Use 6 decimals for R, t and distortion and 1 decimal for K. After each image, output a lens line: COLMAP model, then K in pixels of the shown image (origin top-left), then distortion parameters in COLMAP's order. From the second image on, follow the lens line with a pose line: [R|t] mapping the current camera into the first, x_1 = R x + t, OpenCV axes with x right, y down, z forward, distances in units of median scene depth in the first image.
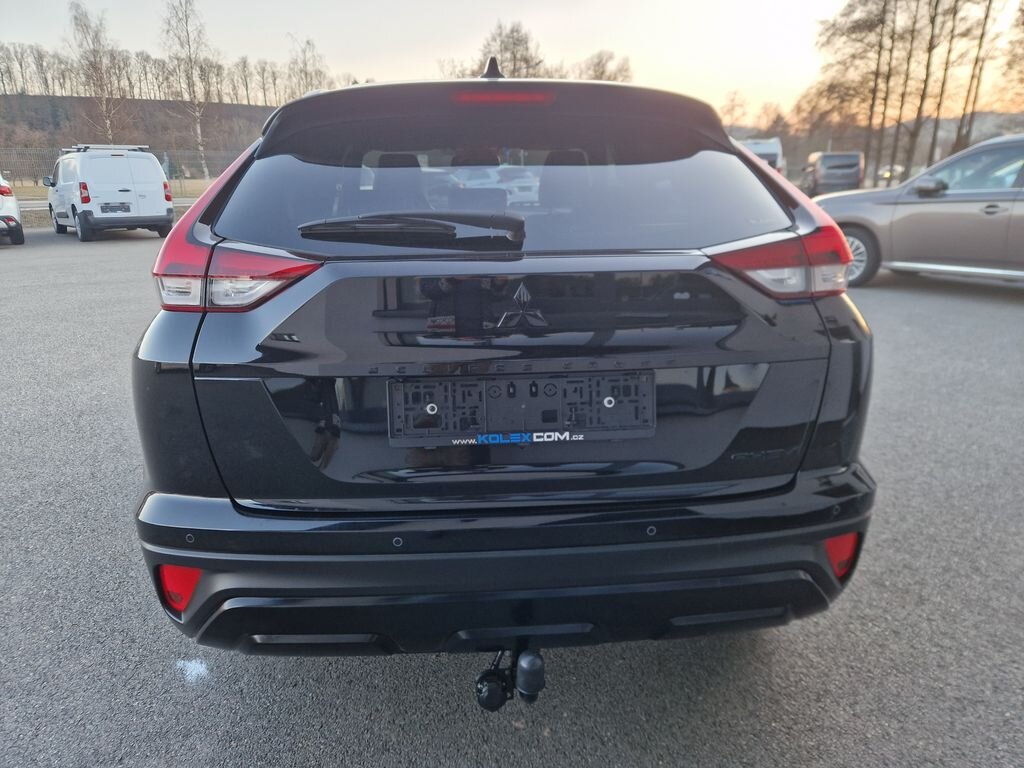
lens RADIAL K [[681.2, 0, 488.7], [0, 681.2, 349.3], [0, 0, 1]] dist [0.033938, -0.019980]
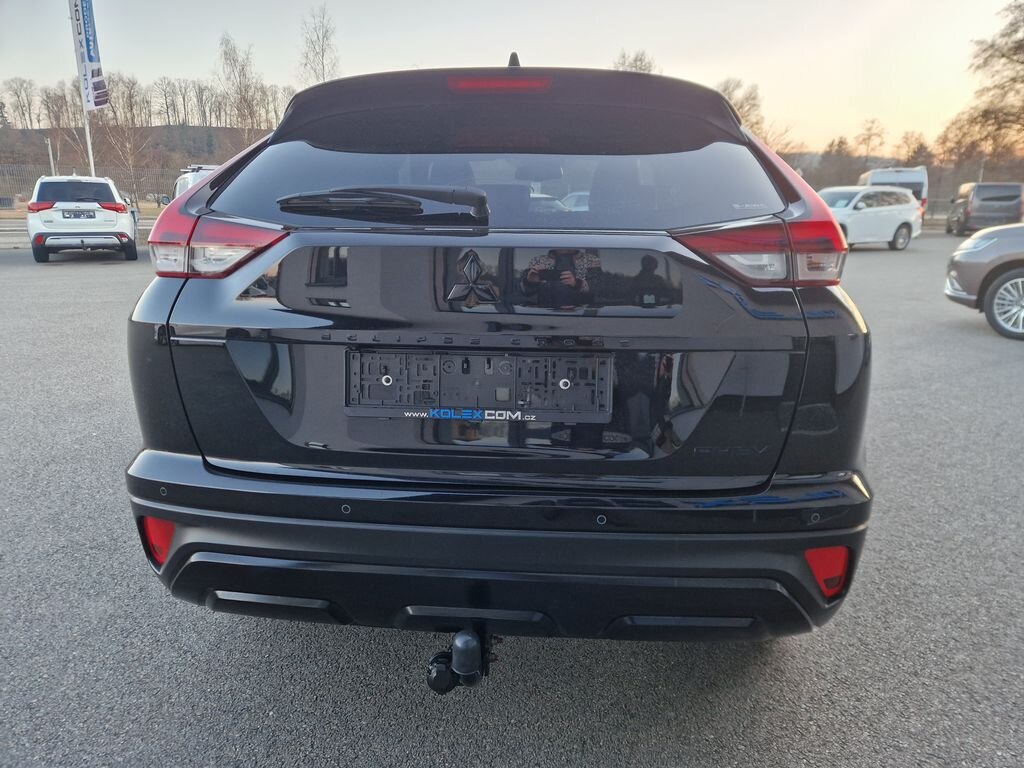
lens RADIAL K [[681.2, 0, 495.3], [0, 681.2, 359.7], [0, 0, 1]] dist [0.033938, -0.019980]
pose [[0.987574, 0.050564, -0.148801, 0.214075], [-0.054160, 0.998328, -0.020211, 0.065451], [0.147530, 0.028019, 0.988661, 0.022109]]
